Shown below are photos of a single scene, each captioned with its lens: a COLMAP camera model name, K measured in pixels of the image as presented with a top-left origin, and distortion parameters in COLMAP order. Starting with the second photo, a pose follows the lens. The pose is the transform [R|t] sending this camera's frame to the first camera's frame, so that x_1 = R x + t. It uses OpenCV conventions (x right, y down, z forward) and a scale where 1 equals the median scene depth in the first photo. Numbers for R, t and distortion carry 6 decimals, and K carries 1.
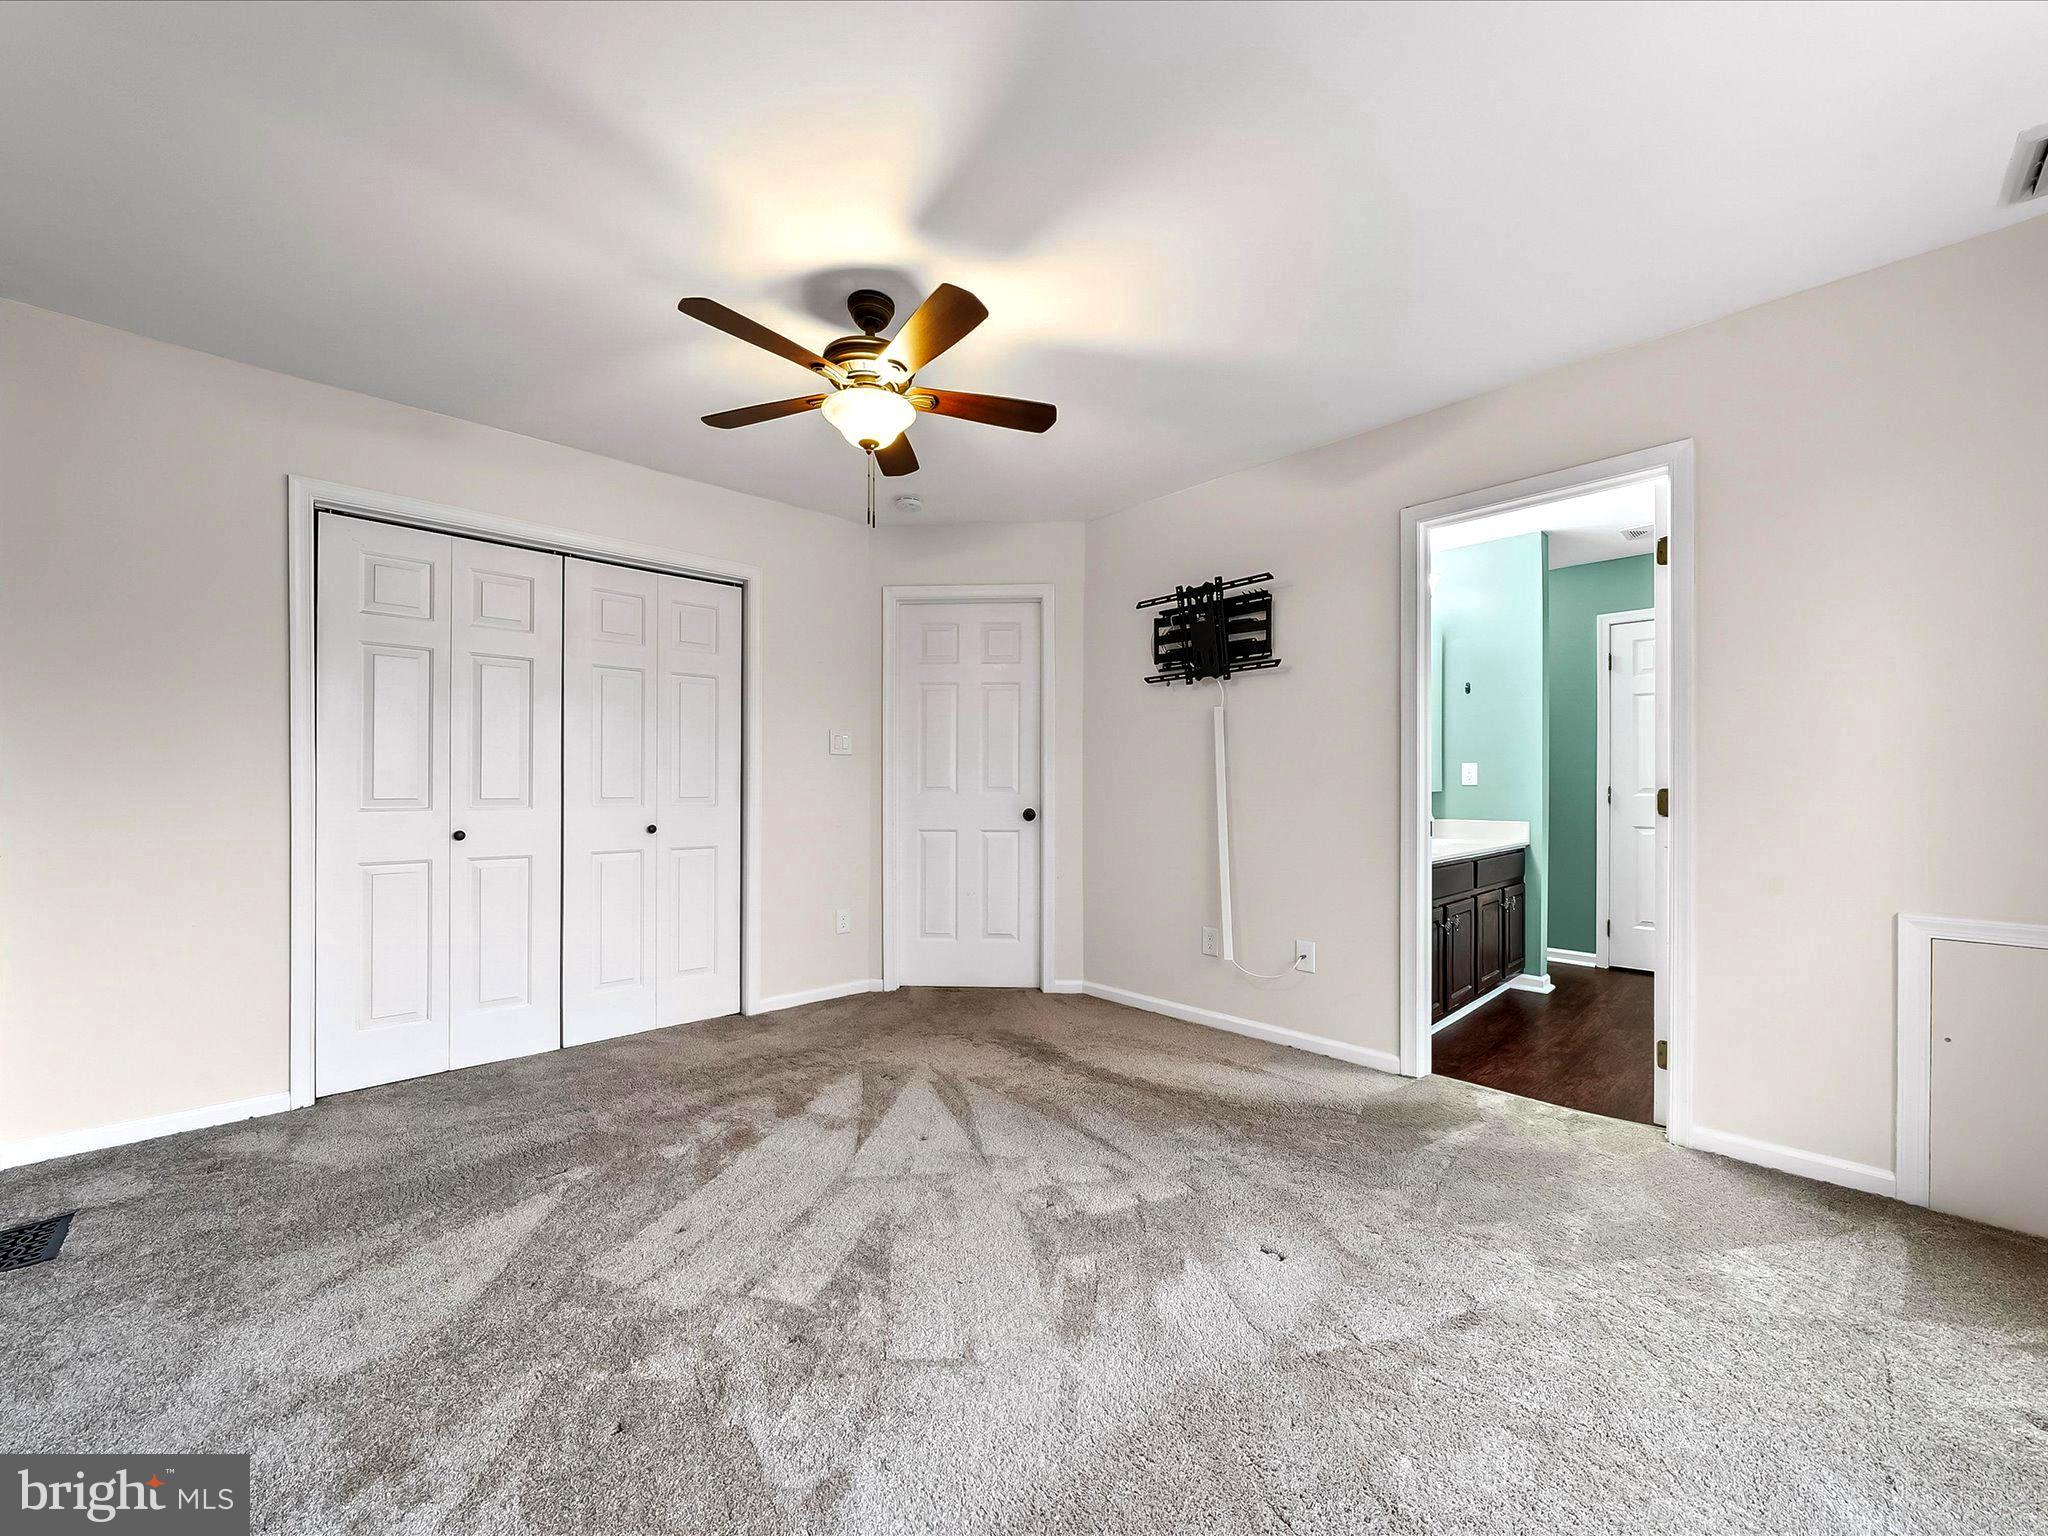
lens RADIAL K [[813.4, 0, 1024.0], [0, 813.4, 768.0], [0, 0, 1]] dist [-0.008622, -0.000703]
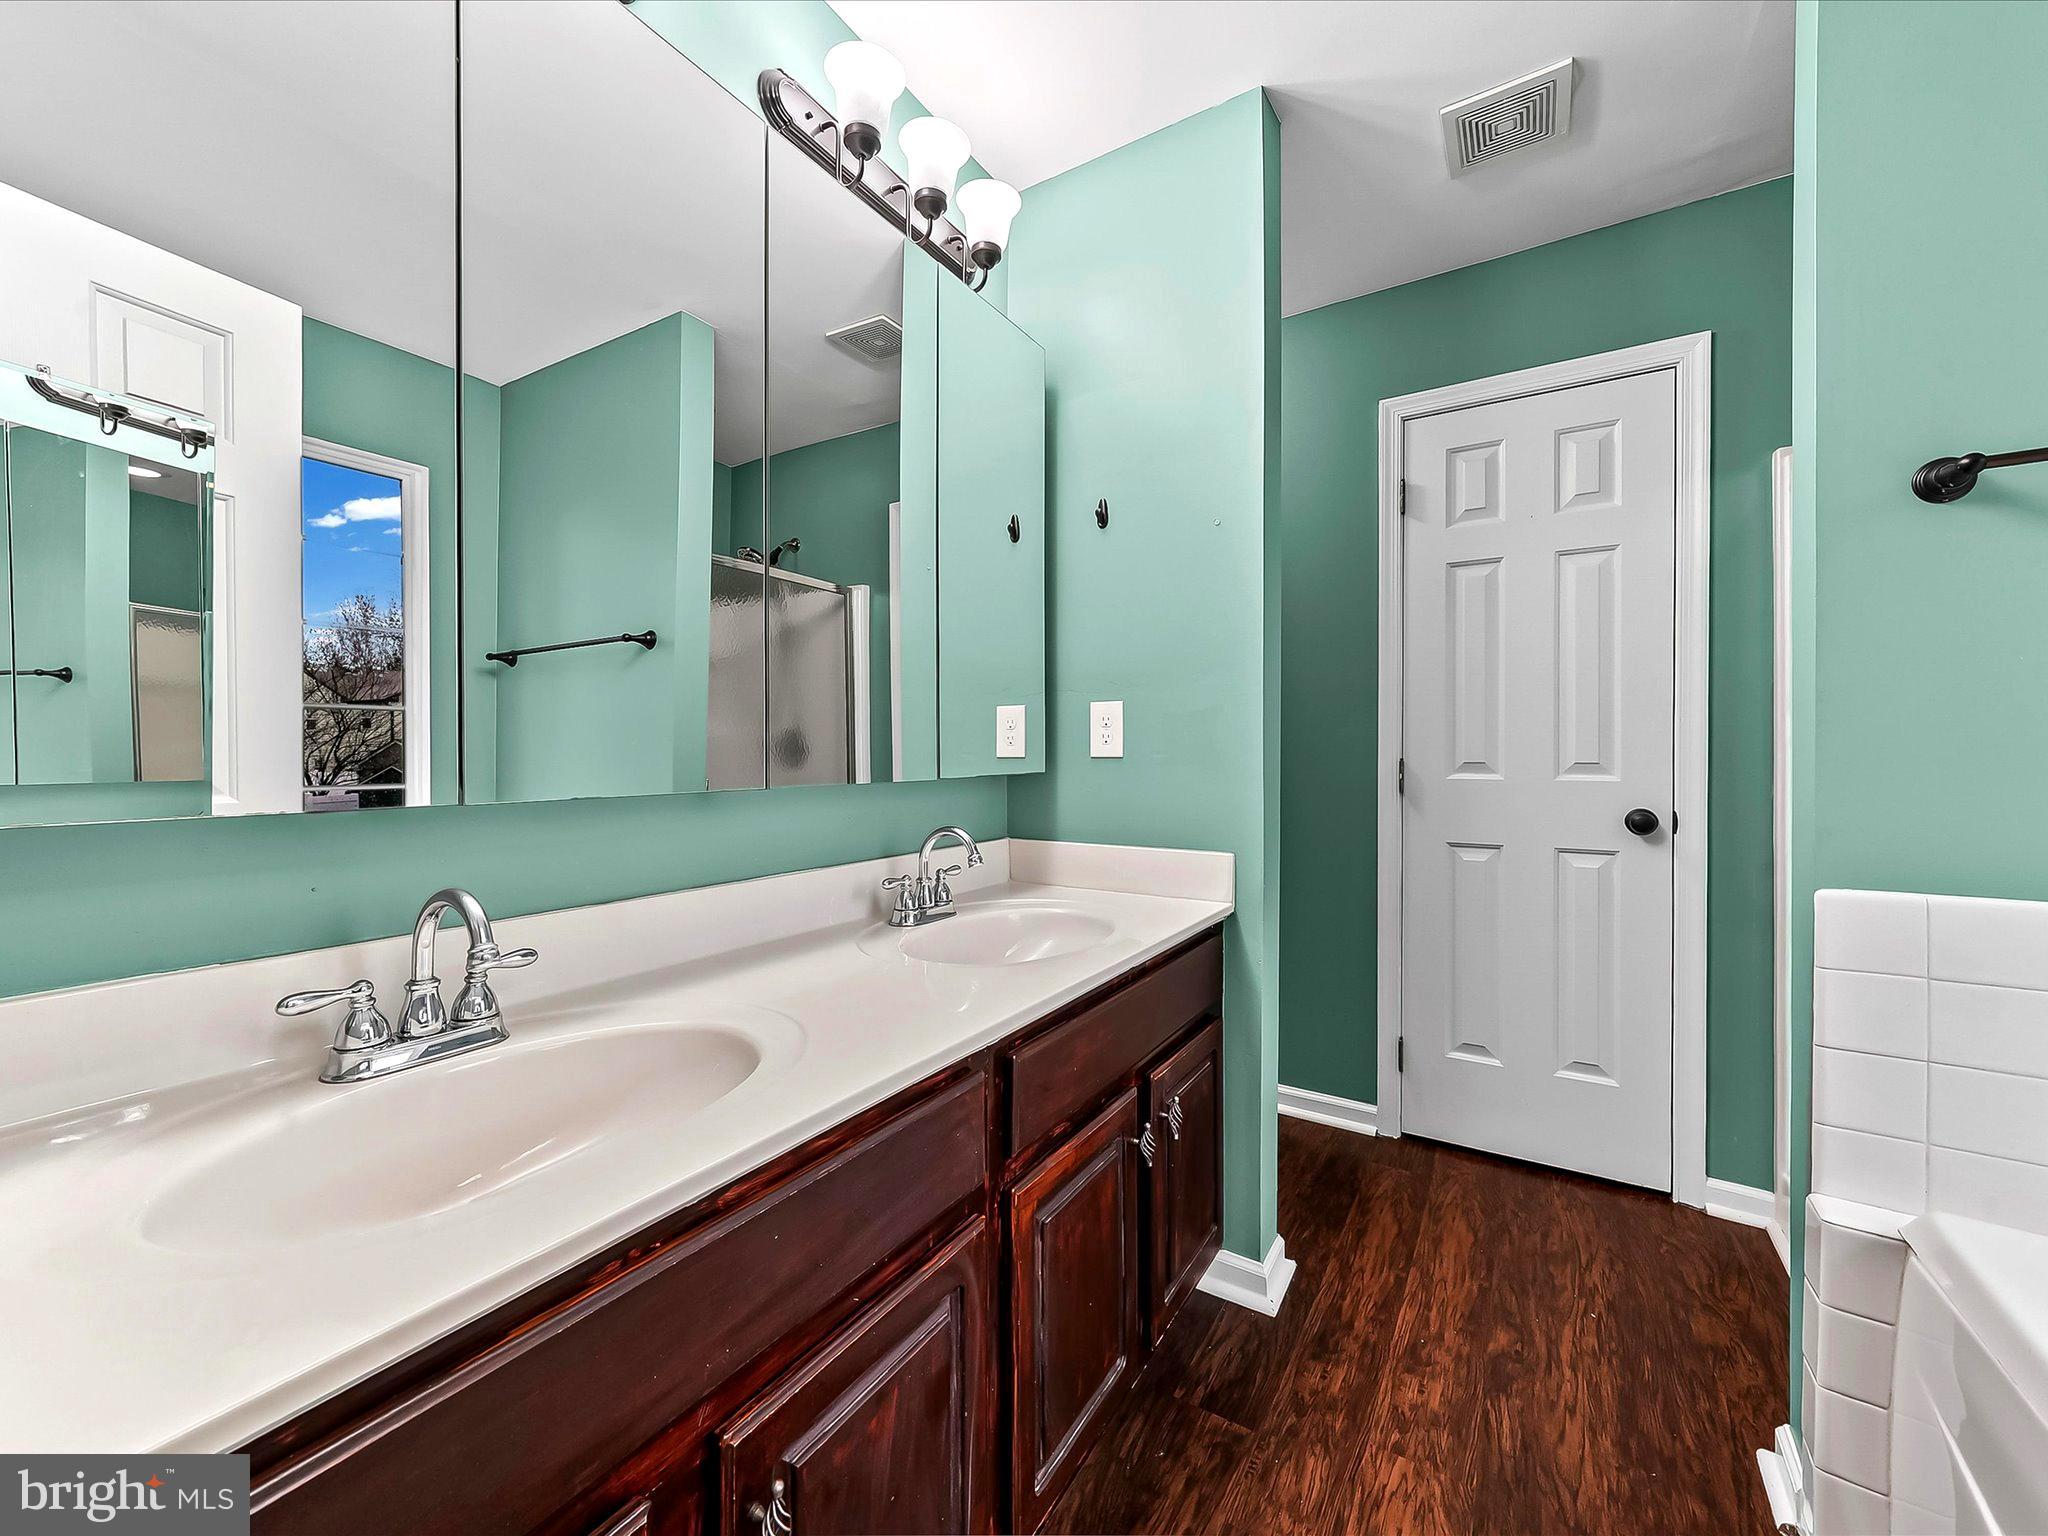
lens RADIAL K [[813.4, 0, 1024.0], [0, 813.4, 768.0], [0, 0, 1]] dist [-0.008622, -0.000703]
pose [[0.971615, -0.014127, 0.236145, 0.413248], [0.008485, 0.999654, 0.024894, 0.016502], [-0.236415, -0.022184, 0.971399, 0.617554]]
